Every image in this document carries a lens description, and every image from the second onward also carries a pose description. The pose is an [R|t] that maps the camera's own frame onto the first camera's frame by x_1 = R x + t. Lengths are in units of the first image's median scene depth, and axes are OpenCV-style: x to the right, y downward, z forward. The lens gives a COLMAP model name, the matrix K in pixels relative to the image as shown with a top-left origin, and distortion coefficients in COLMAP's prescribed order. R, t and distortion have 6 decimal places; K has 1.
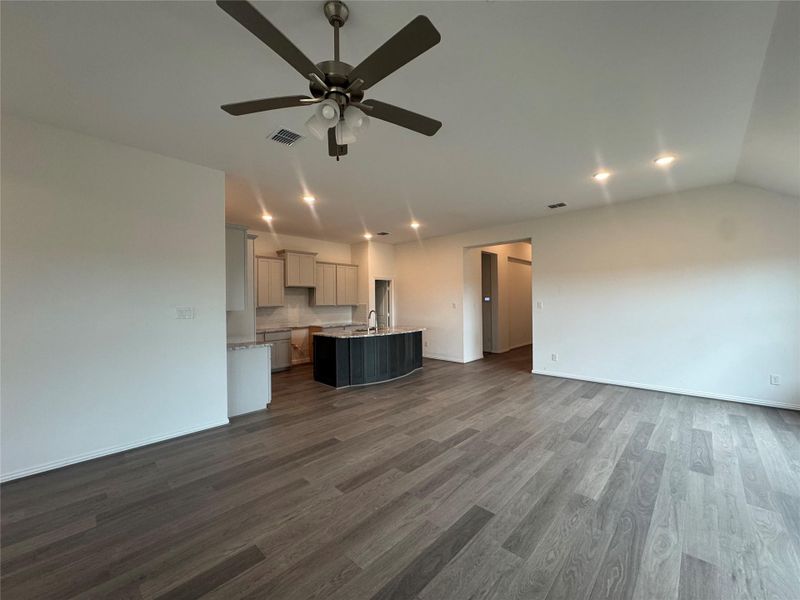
lens RADIAL K [[318.4, 0, 401.5], [0, 318.4, 300.6], [0, 0, 1]] dist [-0.006216, -0.000665]
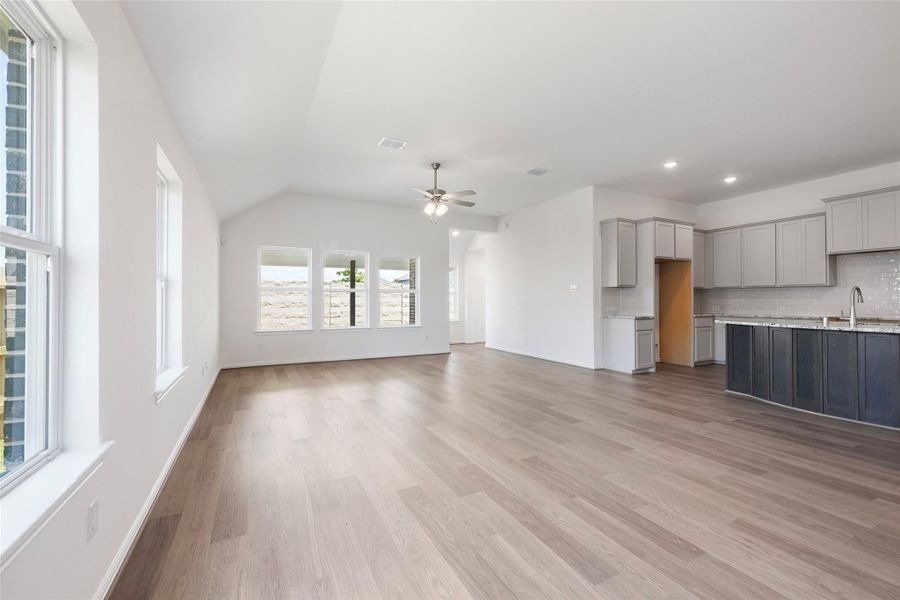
lens RADIAL K [[378.3, 0, 447.7], [0, 378.3, 295.3], [0, 0, 1]] dist [0.001927, 0.000781]
pose [[-0.334695, 0.000553, -0.942326, 0.890051], [0.010473, 0.999940, -0.003133, 0.049899], [0.942268, -0.010918, -0.334680, 0.706156]]
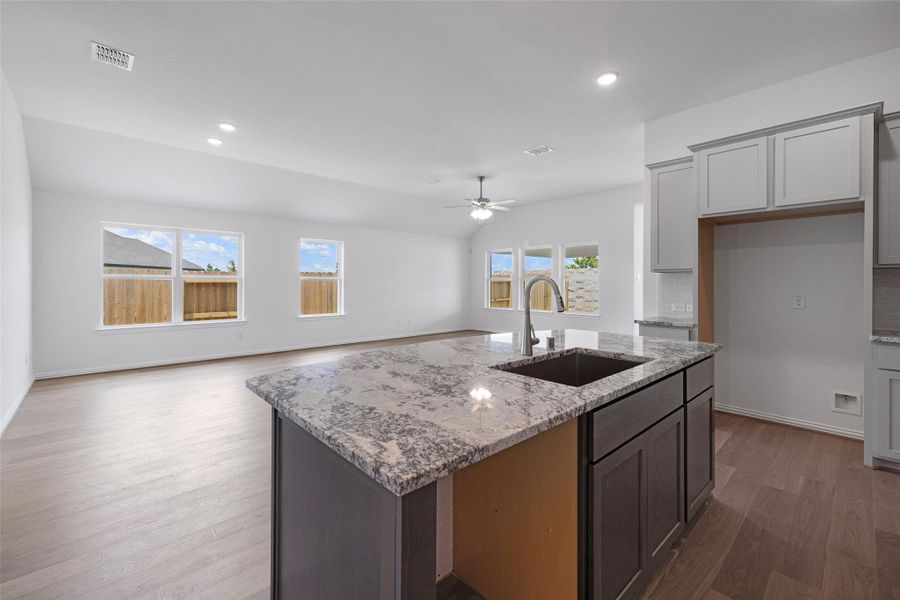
lens RADIAL K [[378.3, 0, 451.0], [0, 378.3, 282.9], [0, 0, 1]] dist [0.001927, 0.000781]
pose [[-0.998257, 0.010343, 0.058111, -0.040330], [0.009873, 0.999916, -0.008372, 0.048306], [-0.058193, -0.007784, -0.998275, 1.584465]]
